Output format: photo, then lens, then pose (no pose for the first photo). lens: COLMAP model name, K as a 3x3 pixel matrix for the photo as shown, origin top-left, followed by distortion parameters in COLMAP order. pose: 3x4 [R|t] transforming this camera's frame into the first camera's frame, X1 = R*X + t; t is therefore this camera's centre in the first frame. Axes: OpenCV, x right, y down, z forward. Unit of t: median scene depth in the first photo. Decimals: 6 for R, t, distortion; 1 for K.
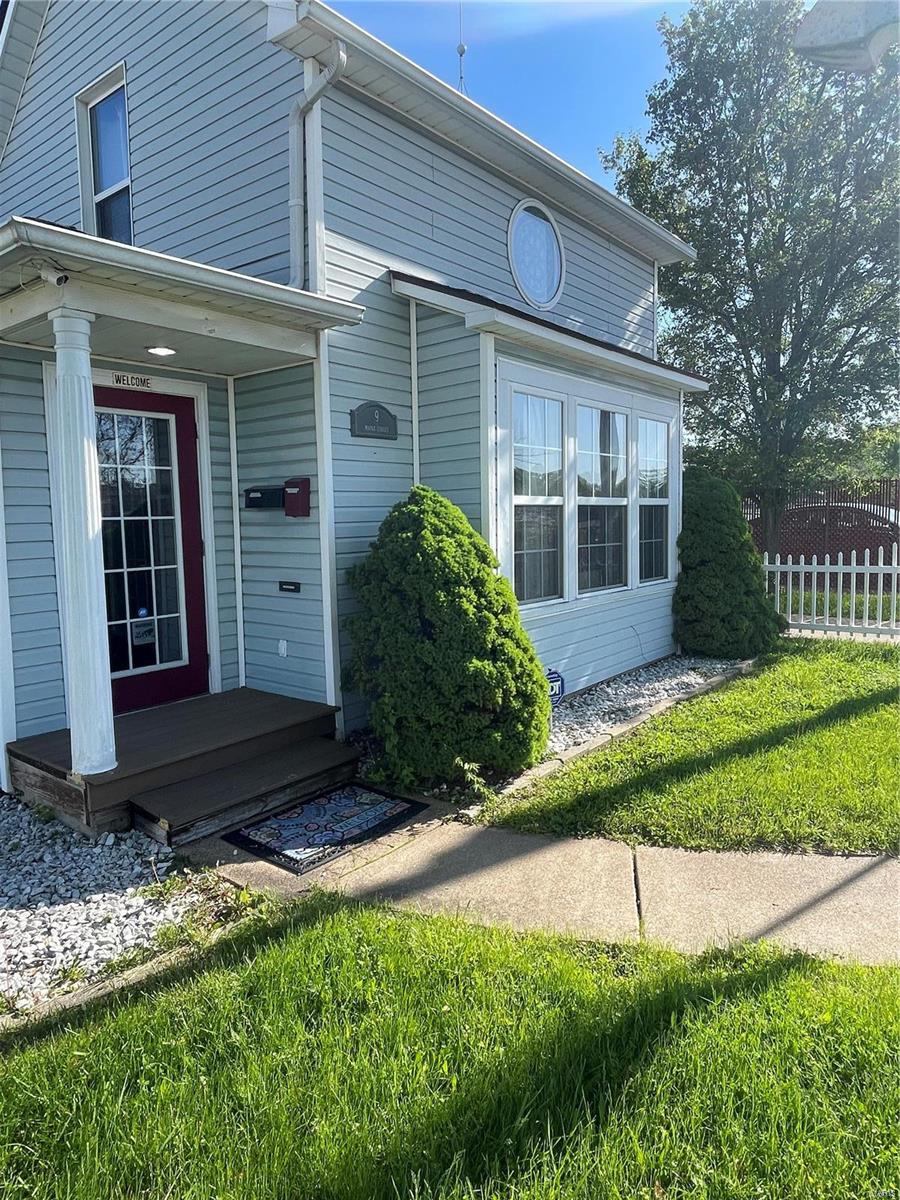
lens RADIAL K [[745.7, 0, 450.0], [0, 745.7, 600.0], [0, 0, 1]] dist [-0.000937, -0.000349]
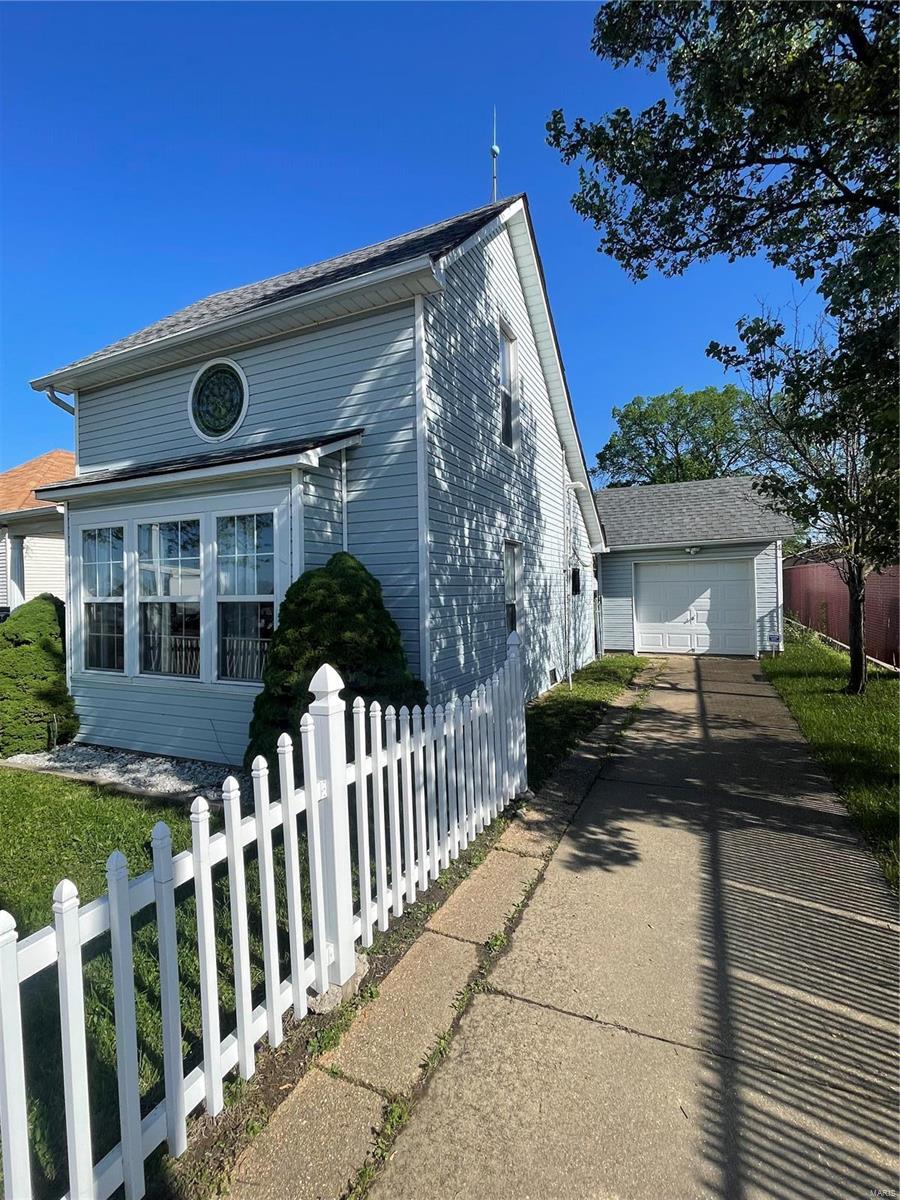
lens RADIAL K [[569.4, 0, 450.0], [0, 569.4, 600.0], [0, 0, 1]] dist [-0.006928, -0.000631]
pose [[0.232783, 0.027185, -0.972149, 1.477525], [-0.101307, 0.994849, 0.003562, -0.227006], [0.967238, 0.097656, 0.234338, 1.546199]]
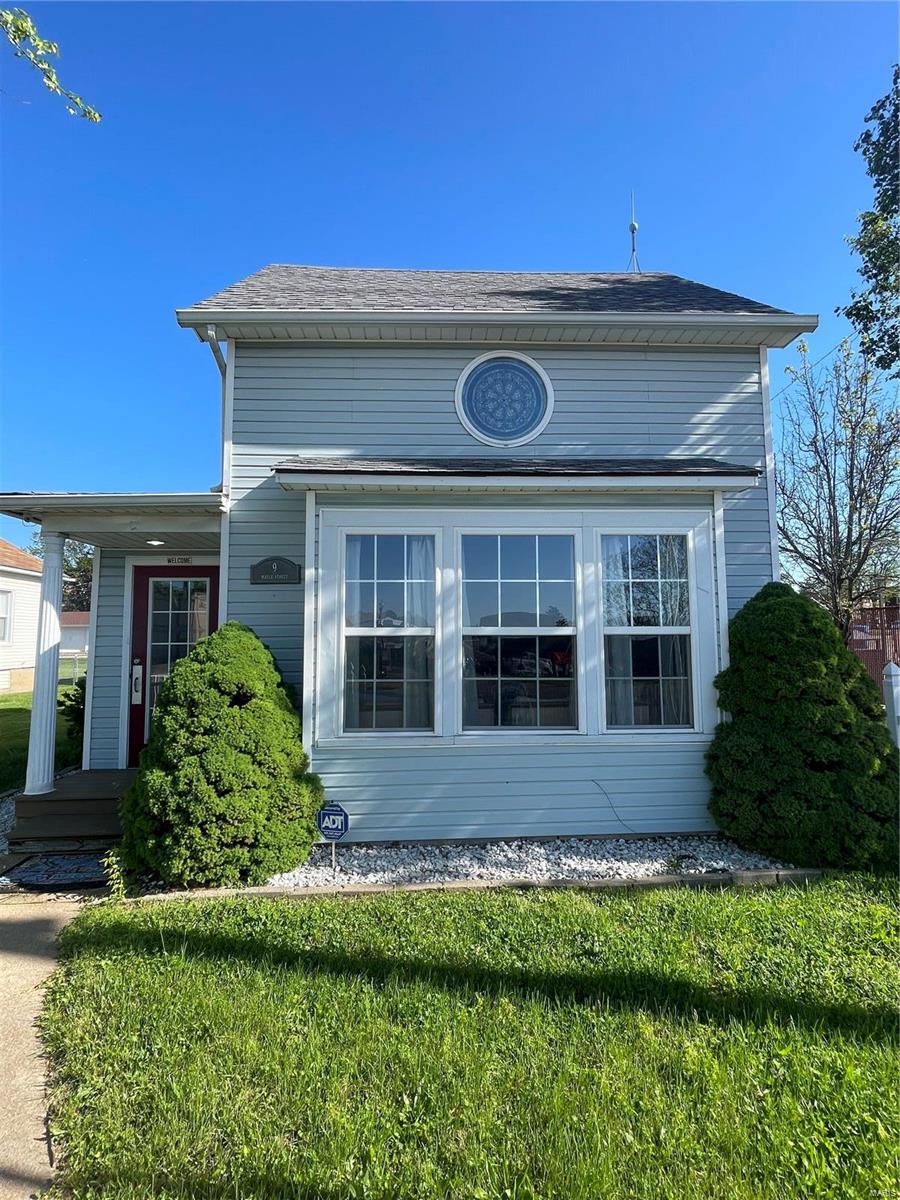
lens RADIAL K [[569.4, 0, 450.0], [0, 569.4, 600.0], [0, 0, 1]] dist [-0.006928, -0.000631]
pose [[0.658569, -0.042065, -0.751344, 0.849564], [-0.089661, 0.986938, -0.133844, -0.087204], [0.747160, 0.155512, 0.646196, 0.606834]]
